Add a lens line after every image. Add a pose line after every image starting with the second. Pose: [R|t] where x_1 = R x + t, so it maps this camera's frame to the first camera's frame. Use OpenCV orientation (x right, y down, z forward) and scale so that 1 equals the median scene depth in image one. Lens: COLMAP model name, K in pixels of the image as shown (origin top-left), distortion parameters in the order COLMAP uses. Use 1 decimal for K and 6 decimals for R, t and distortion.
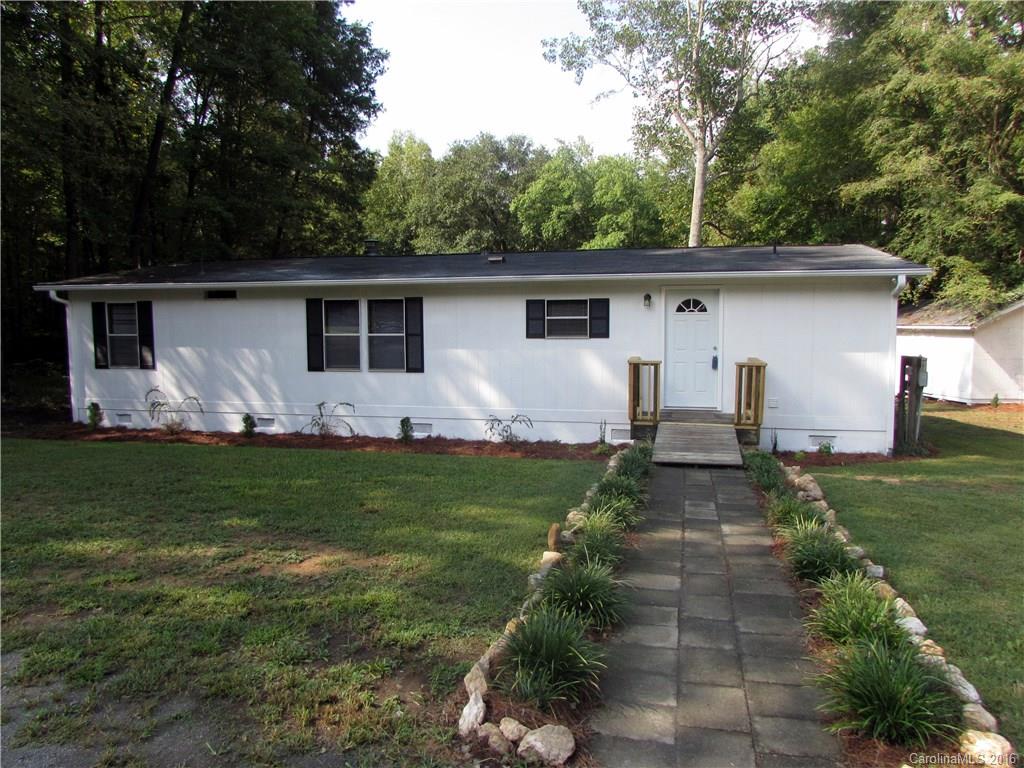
lens RADIAL K [[722.5, 0, 514.6], [0, 722.5, 390.6], [0, 0, 1]] dist [-0.042064, 0.005007]
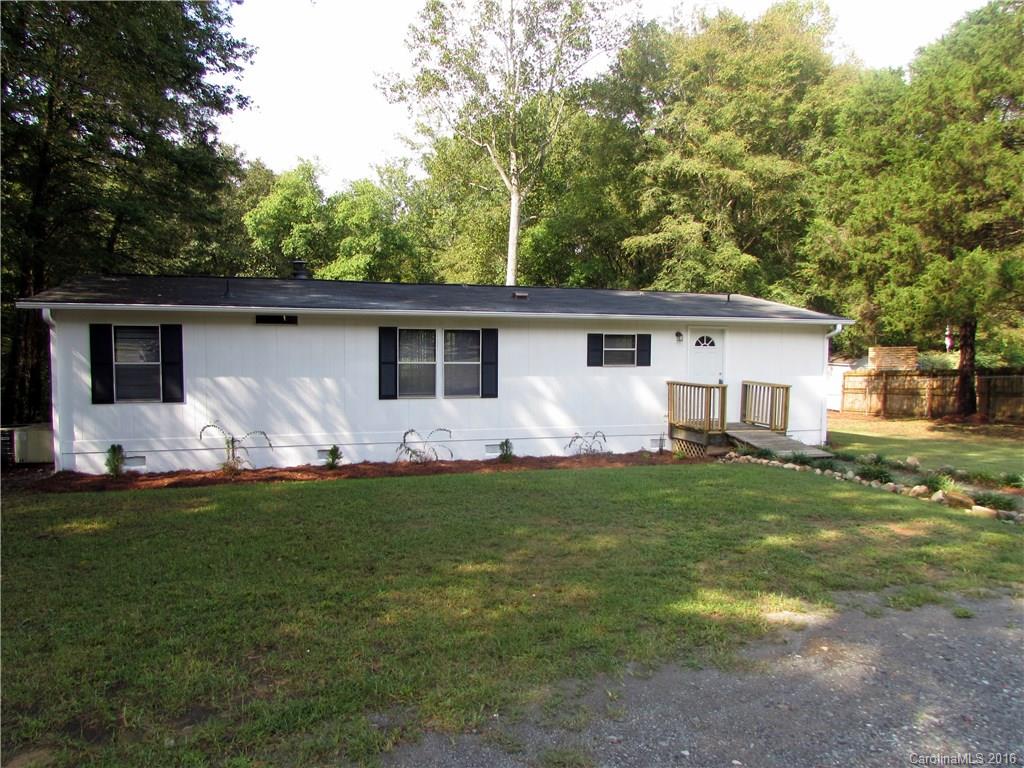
lens RADIAL K [[722.4, 0, 511.7], [0, 722.4, 410.9], [0, 0, 1]] dist [-0.059695, 0.000498]
pose [[0.857341, -0.037406, 0.513388, -0.649334], [0.034507, 0.999289, 0.015184, -0.020323], [-0.513591, 0.004698, 0.858022, 0.049877]]
